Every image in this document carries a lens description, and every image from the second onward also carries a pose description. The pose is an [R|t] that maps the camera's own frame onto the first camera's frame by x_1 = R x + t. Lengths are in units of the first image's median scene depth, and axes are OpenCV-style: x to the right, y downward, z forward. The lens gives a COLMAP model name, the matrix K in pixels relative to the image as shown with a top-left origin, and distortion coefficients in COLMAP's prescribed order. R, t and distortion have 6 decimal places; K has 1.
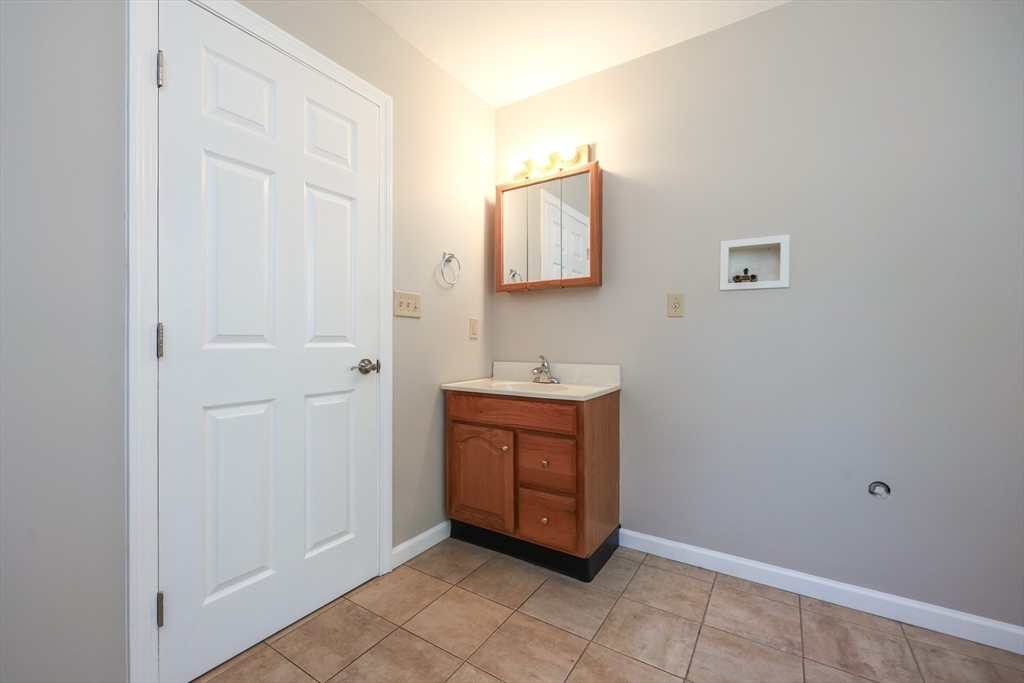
lens RADIAL K [[438.3, 0, 508.0], [0, 438.3, 341.0], [0, 0, 1]] dist [0.002894, 0.000251]
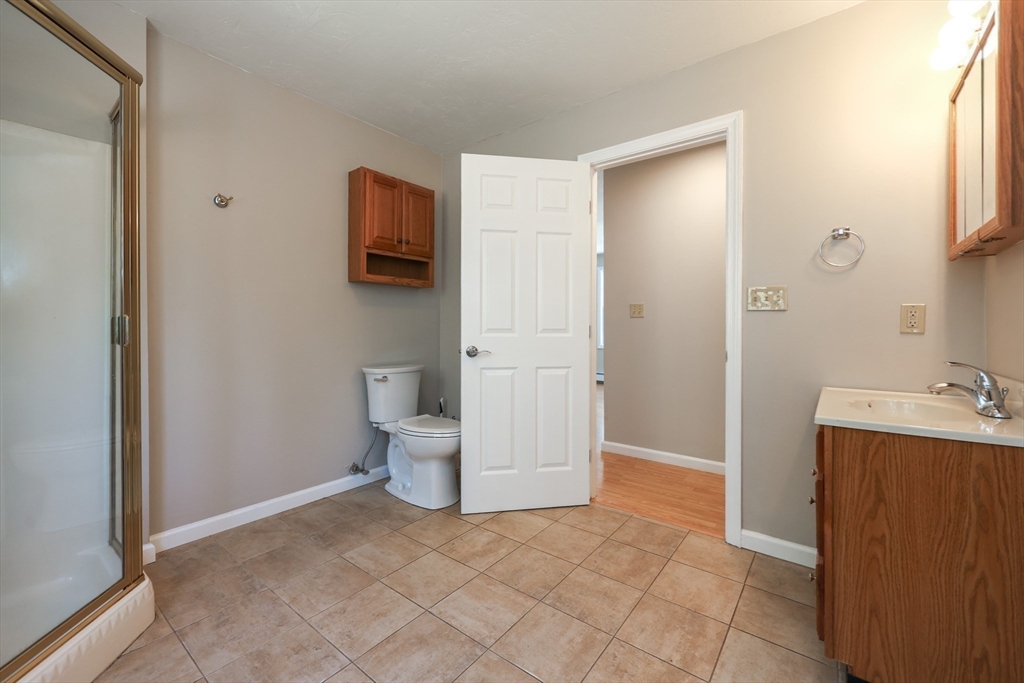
lens RADIAL K [[446.9, 0, 513.8], [0, 446.9, 329.5], [0, 0, 1]] dist [0.001000, 0.000055]
pose [[-0.136001, -0.003413, -0.990703, 1.067508], [-0.006600, 0.999975, -0.002539, -0.008649], [0.990687, 0.006193, -0.136021, 0.701557]]
